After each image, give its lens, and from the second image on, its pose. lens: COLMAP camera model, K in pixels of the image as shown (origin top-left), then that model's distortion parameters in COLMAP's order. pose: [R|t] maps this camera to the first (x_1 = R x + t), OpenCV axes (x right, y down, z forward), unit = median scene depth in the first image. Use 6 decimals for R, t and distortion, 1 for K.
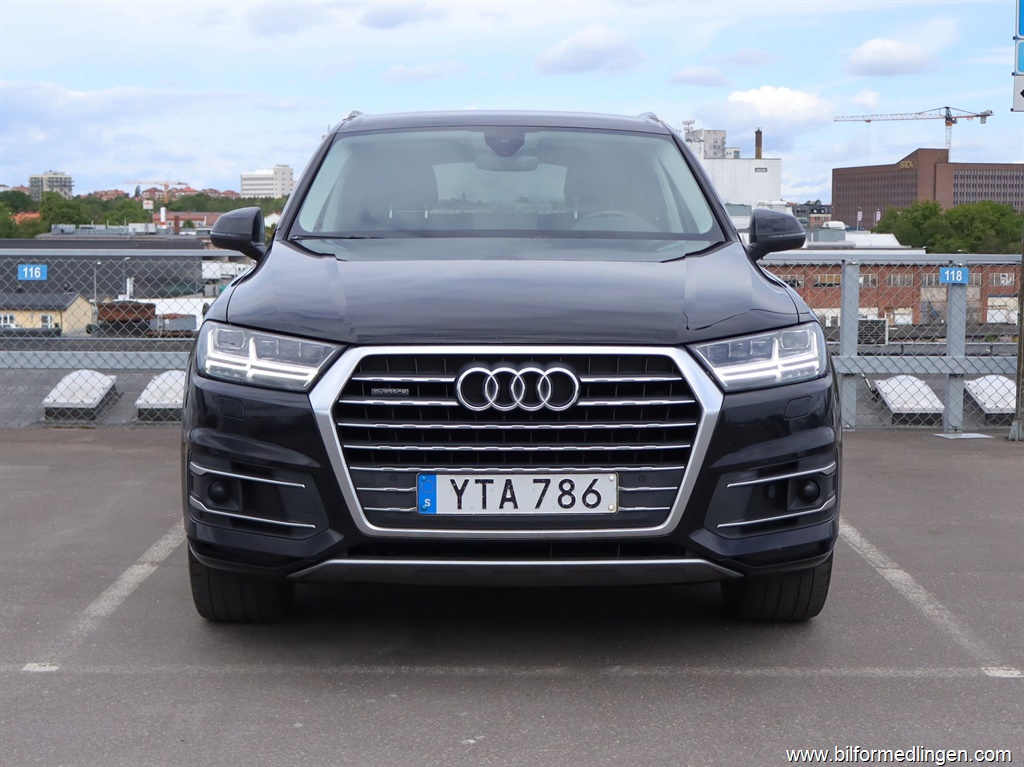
lens RADIAL K [[1650.8, 0, 480.3], [0, 1650.8, 381.5], [0, 0, 1]] dist [0.051376, -0.100672]
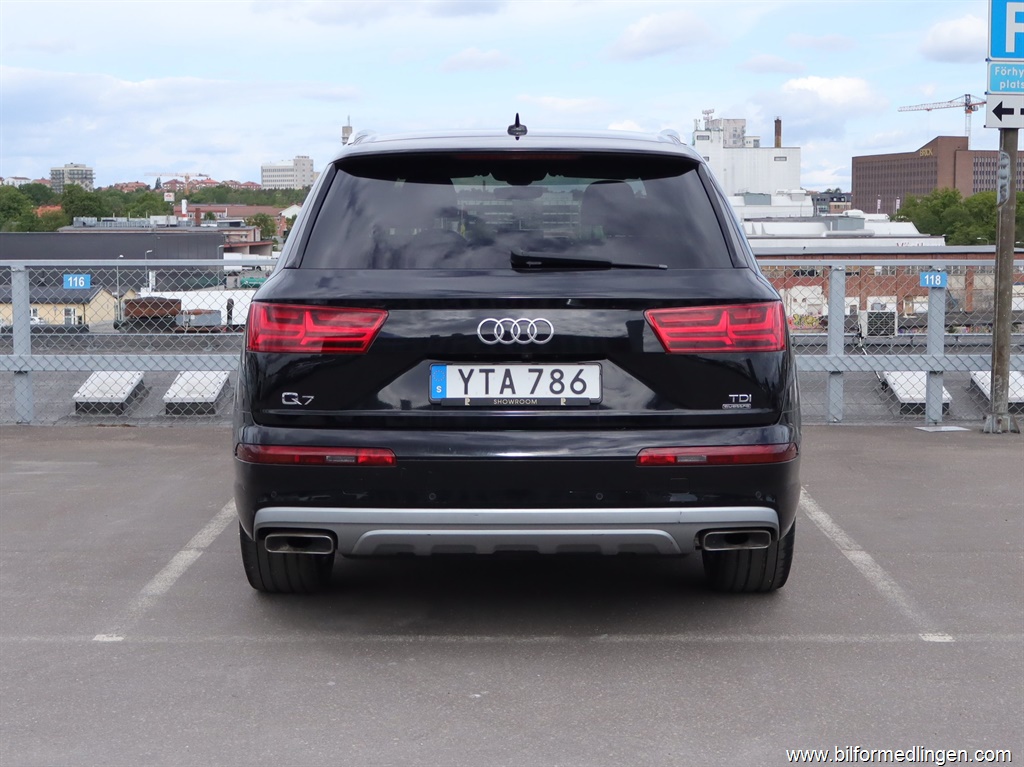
lens RADIAL K [[1654.1, 0, 492.0], [0, 1654.1, 385.2], [0, 0, 1]] dist [0.008489, 0.158191]
pose [[0.999964, -0.005891, -0.006154, 0.012135], [0.005943, 0.999946, 0.008494, -0.013302], [0.006103, -0.008530, 0.999945, -0.163685]]
